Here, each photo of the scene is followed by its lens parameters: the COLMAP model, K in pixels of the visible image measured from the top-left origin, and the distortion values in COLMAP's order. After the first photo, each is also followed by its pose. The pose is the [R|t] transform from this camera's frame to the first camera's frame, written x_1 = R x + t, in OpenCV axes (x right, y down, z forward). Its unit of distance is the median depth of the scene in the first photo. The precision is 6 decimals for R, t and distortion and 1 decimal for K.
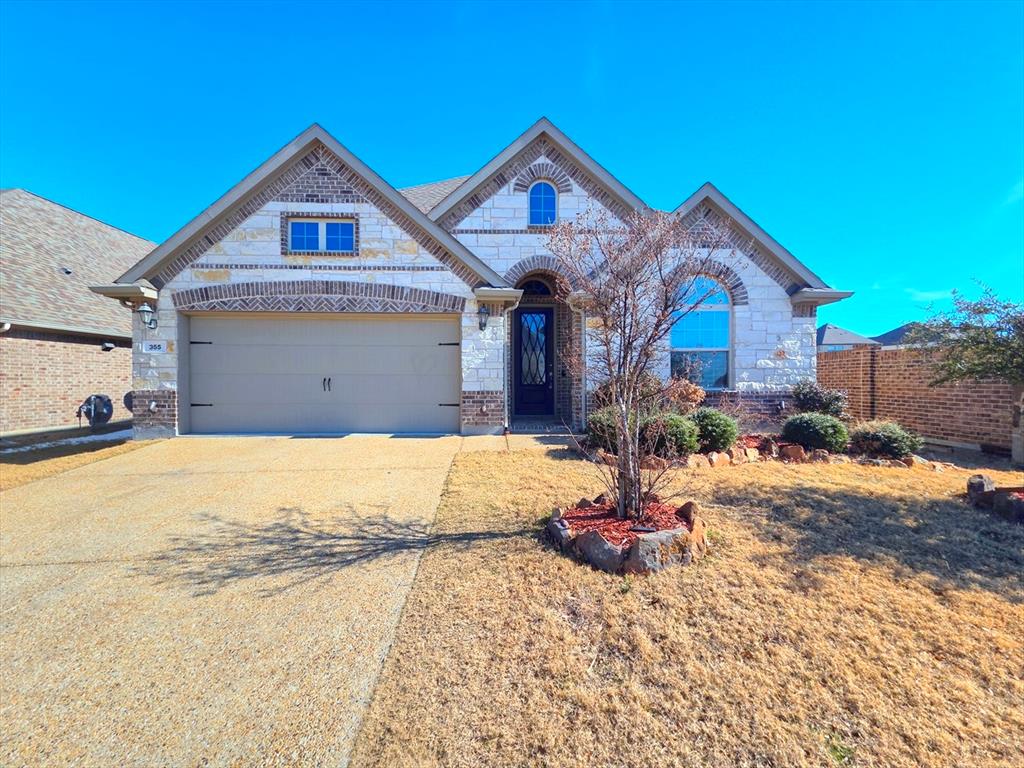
lens RADIAL K [[420.4, 0, 507.7], [0, 420.4, 383.3], [0, 0, 1]] dist [-0.000865, 0.000249]
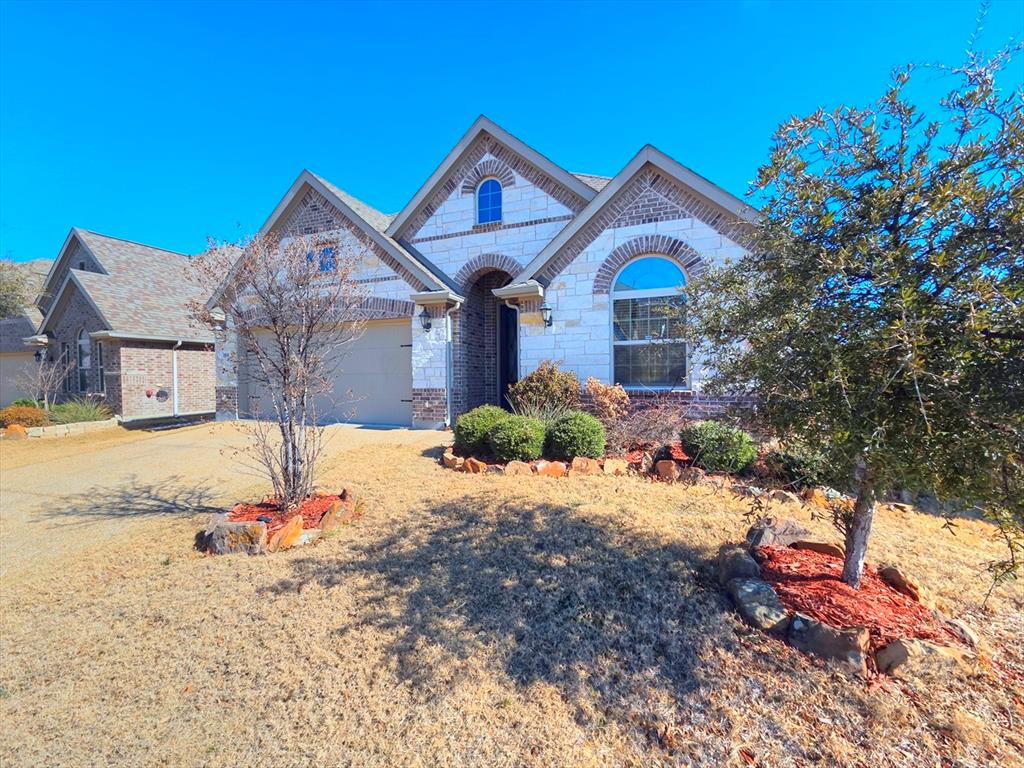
lens RADIAL K [[420.4, 0, 507.7], [0, 420.4, 383.3], [0, 0, 1]] dist [-0.000865, 0.000249]
pose [[0.915297, 0.002801, -0.402771, 0.552100], [0.004528, 0.999841, 0.017244, -0.012523], [0.402755, -0.017607, 0.915139, 0.100625]]
